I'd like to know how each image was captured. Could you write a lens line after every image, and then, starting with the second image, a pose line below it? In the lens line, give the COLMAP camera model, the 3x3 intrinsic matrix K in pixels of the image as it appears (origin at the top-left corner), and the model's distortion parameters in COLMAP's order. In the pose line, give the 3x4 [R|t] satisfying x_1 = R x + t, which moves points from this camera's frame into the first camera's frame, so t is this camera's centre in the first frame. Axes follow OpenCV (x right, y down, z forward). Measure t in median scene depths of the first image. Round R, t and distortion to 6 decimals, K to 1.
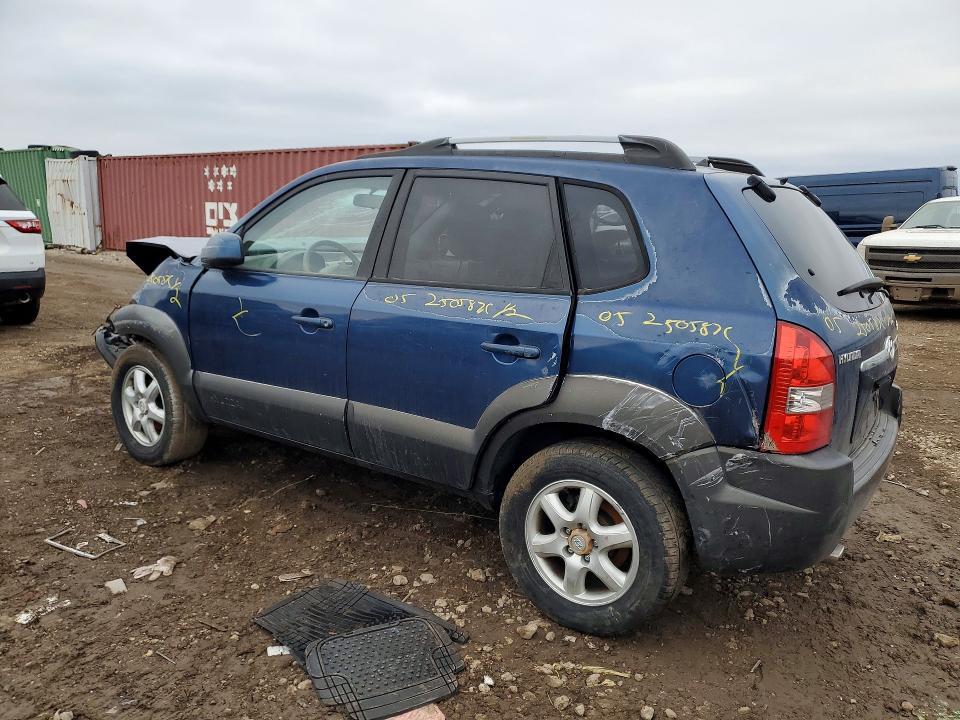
lens RADIAL K [[768.3, 0, 480.0], [0, 768.3, 360.0], [0, 0, 1]] dist [0.016650, 0.002812]
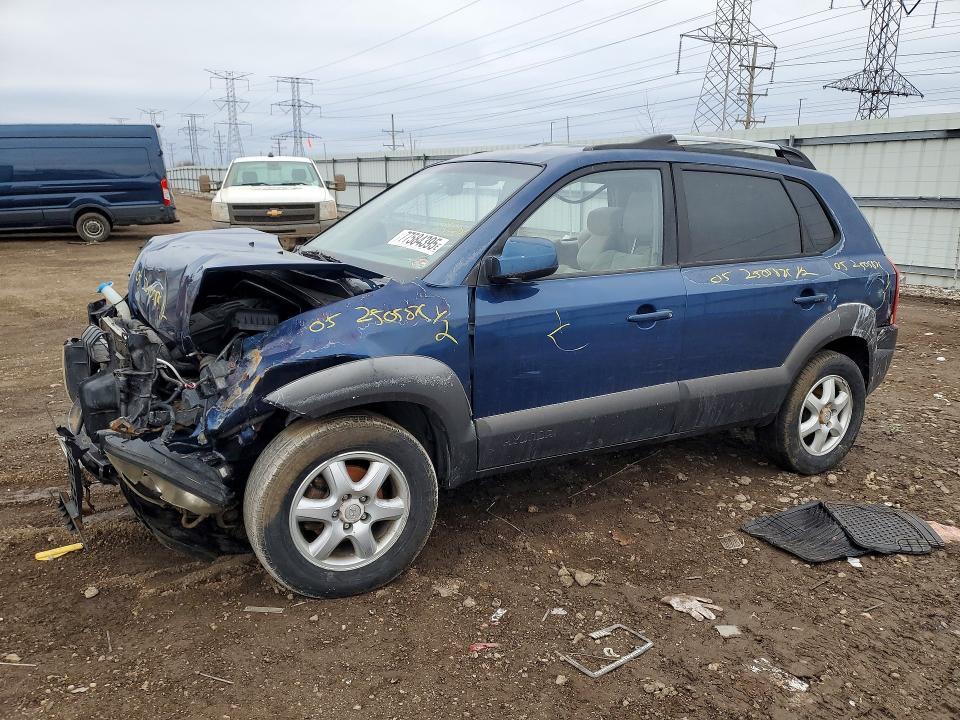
lens RADIAL K [[794.0, 0, 480.0], [0, 794.0, 360.0], [0, 0, 1]] dist [0.015122, 0.004479]
pose [[0.392704, -0.223769, 0.892026, -1.259550], [0.169223, 0.970967, 0.169074, -0.210201], [-0.903962, 0.084555, 0.419170, 0.787775]]
